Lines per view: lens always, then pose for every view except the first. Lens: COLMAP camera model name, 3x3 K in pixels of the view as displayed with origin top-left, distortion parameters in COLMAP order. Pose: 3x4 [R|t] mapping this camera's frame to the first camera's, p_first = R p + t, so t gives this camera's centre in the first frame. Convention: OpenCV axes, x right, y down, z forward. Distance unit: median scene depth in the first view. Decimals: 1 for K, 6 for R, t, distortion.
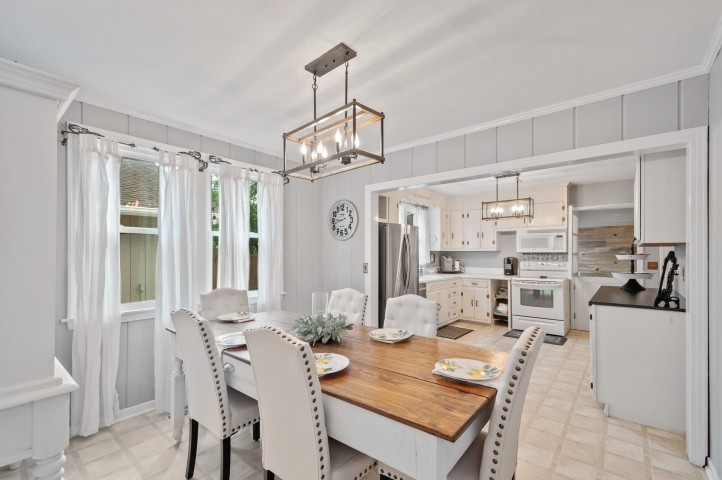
lens RADIAL K [[312.9, 0, 365.2], [0, 312.9, 250.2], [0, 0, 1]] dist [0.013878, -0.000064]
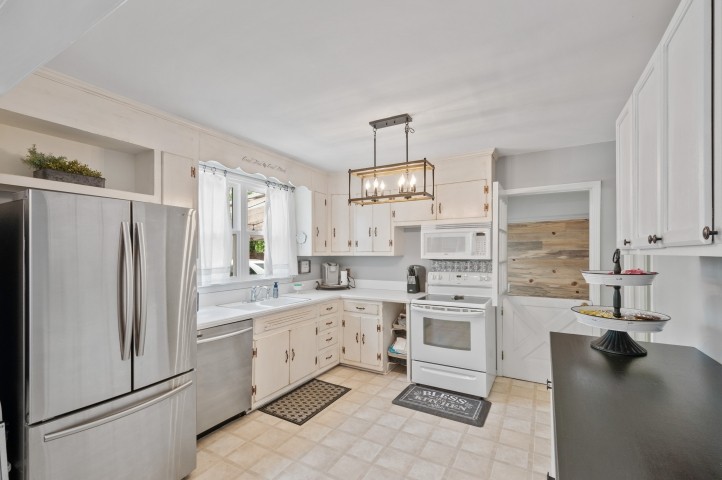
lens RADIAL K [[312.9, 0, 365.2], [0, 312.9, 250.2], [0, 0, 1]] dist [0.013878, -0.000064]
pose [[0.985628, -0.000962, 0.168927, 0.260997], [0.000594, 0.999997, 0.002227, -0.012416], [-0.168928, -0.002095, 0.985626, 0.386574]]
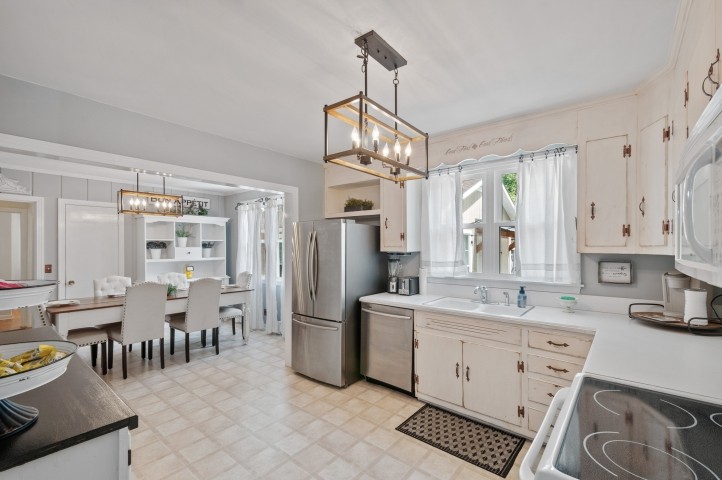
lens RADIAL K [[319.1, 0, 364.4], [0, 319.1, 247.6], [0, 0, 1]] dist [0.020426, -0.000057]
pose [[0.001217, -0.000215, -0.999999, 0.685754], [0.007153, 0.999974, -0.000206, -0.007573], [0.999974, -0.007152, 0.001219, 0.807960]]
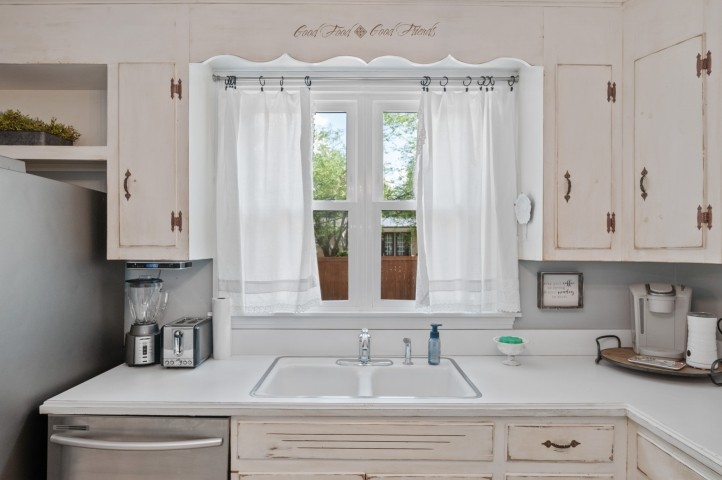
lens RADIAL K [[423.4, 0, 362.3], [0, 423.4, 250.1], [0, 0, 1]] dist [-0.000327, -0.001160]
pose [[0.635539, 0.000257, -0.772069, 0.417775], [0.002166, 0.999995, 0.002117, -0.007019], [0.772066, -0.003018, 0.635536, 0.787517]]
